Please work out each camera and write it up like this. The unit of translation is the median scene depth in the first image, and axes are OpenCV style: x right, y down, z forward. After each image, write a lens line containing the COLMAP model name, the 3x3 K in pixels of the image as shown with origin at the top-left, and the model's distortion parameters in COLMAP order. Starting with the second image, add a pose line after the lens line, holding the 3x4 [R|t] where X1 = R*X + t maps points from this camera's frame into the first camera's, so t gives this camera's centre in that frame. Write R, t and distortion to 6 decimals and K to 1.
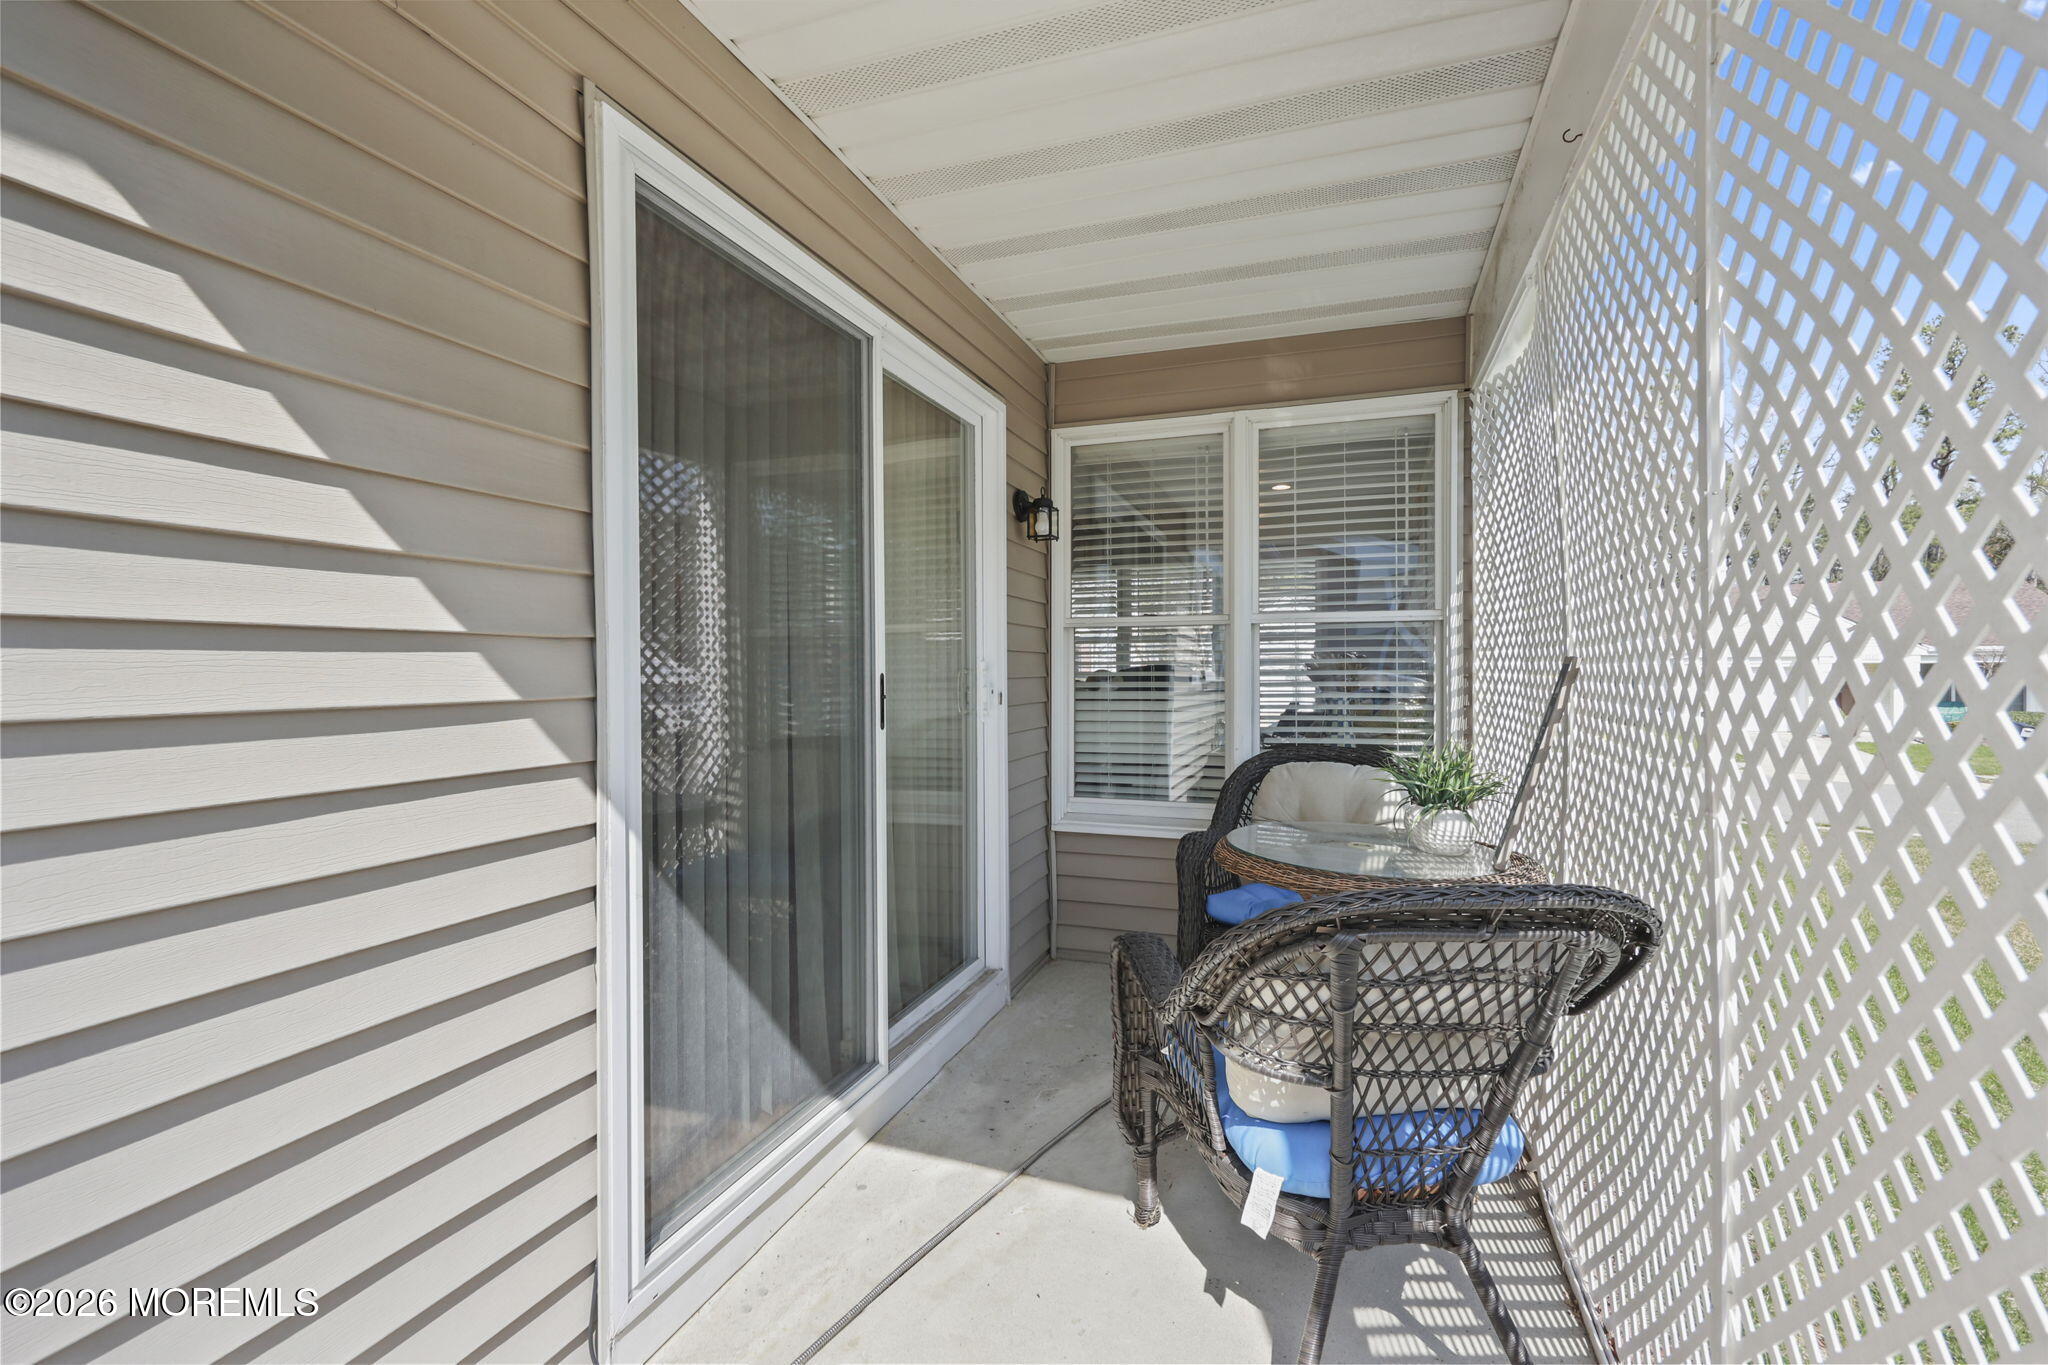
lens RADIAL K [[922.2, 0, 1024.9], [0, 922.2, 679.4], [0, 0, 1]] dist [0.003735, 0.000015]
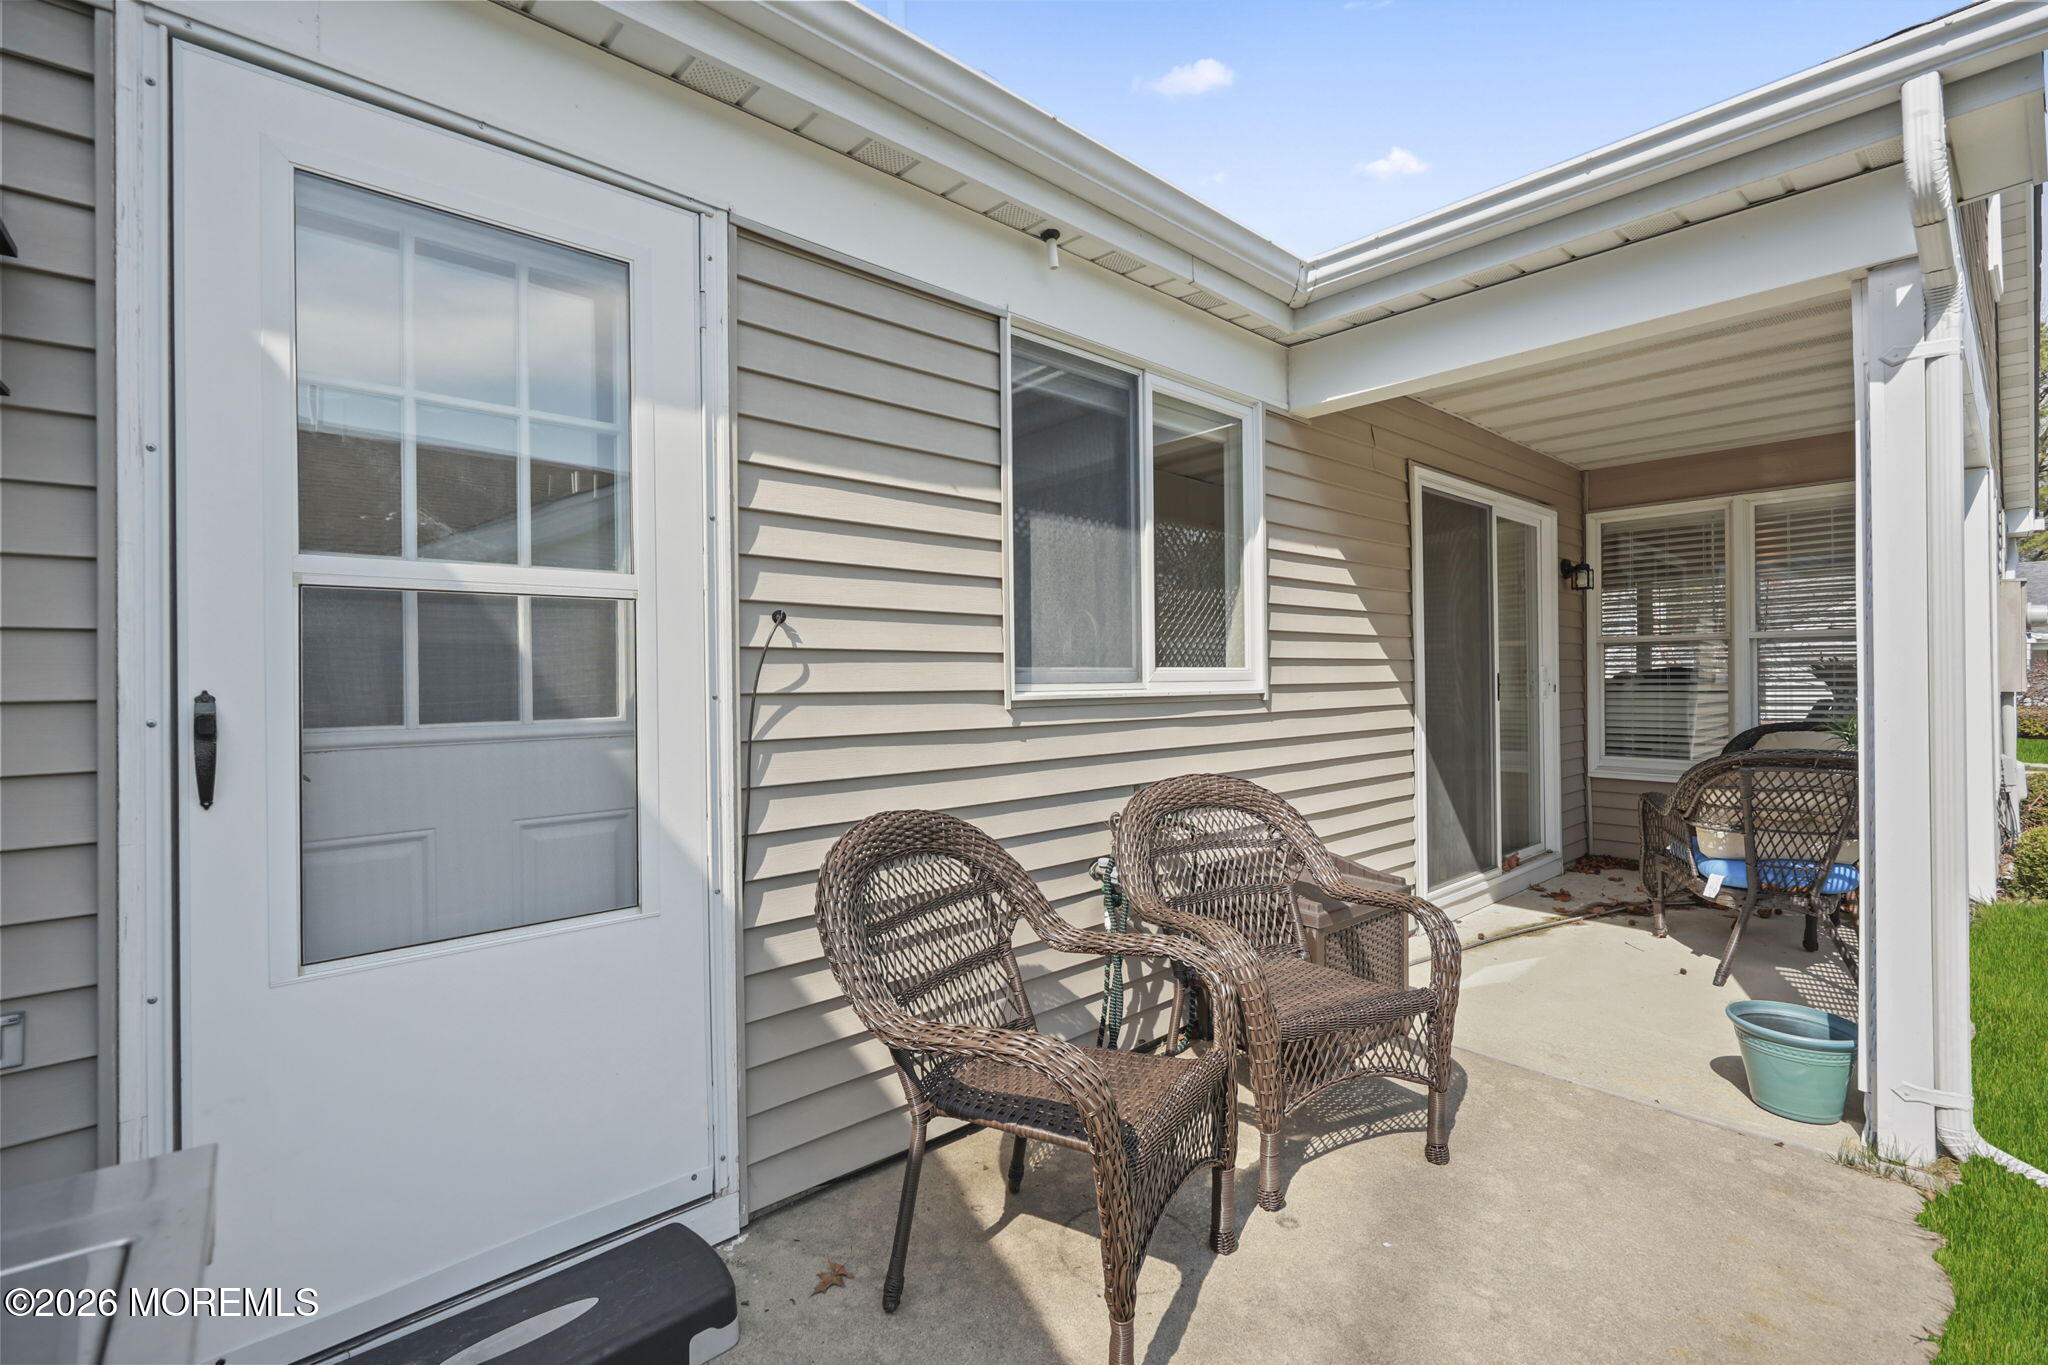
lens RADIAL K [[922.2, 0, 1013.1], [0, 922.2, 678.1], [0, 0, 1]] dist [0.003735, 0.000015]
pose [[0.880667, -0.004297, -0.473716, -0.161907], [0.000293, 0.999964, -0.008527, 0.026201], [0.473735, 0.007371, 0.880636, -1.539369]]
